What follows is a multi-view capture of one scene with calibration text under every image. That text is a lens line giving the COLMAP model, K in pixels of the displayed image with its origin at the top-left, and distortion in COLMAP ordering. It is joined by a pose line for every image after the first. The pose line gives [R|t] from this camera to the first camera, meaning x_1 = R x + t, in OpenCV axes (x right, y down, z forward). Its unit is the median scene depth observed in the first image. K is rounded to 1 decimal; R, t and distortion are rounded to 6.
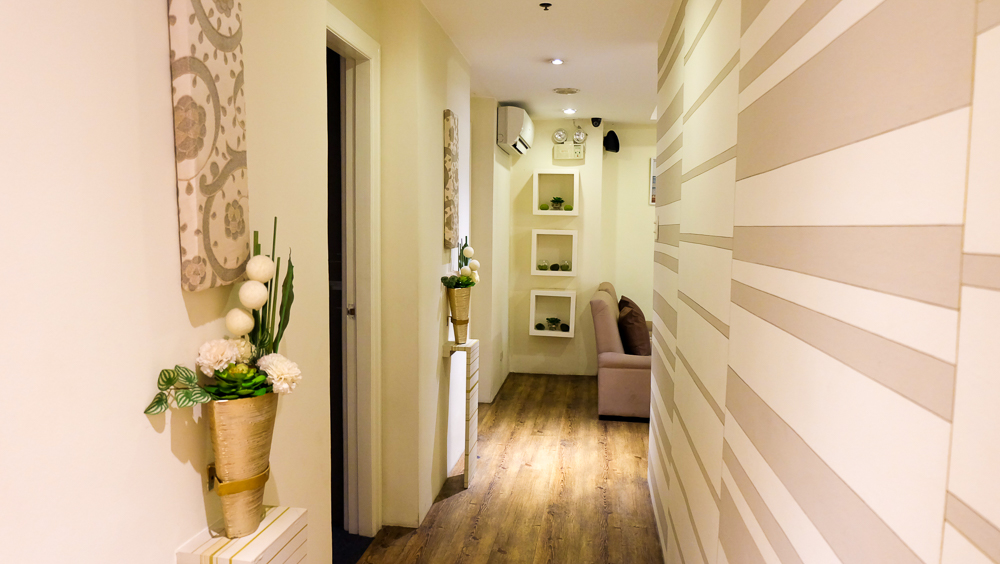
lens RADIAL K [[683.9, 0, 498.5], [0, 683.9, 282.5], [0, 0, 1]] dist [-0.048533, 0.051028]
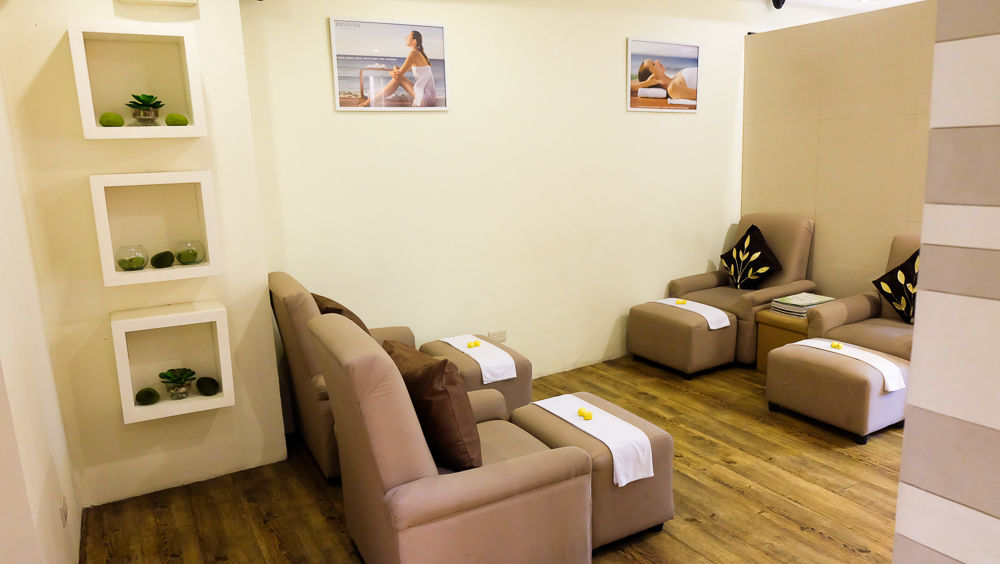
lens RADIAL K [[683.9, 0, 510.8], [0, 683.9, 283.2], [0, 0, 1]] dist [-0.048533, 0.051028]
pose [[0.783733, -0.164295, 0.598974, -0.005107], [0.102654, 0.985381, 0.135966, -0.043568], [-0.612556, -0.045074, 0.789141, 0.523640]]
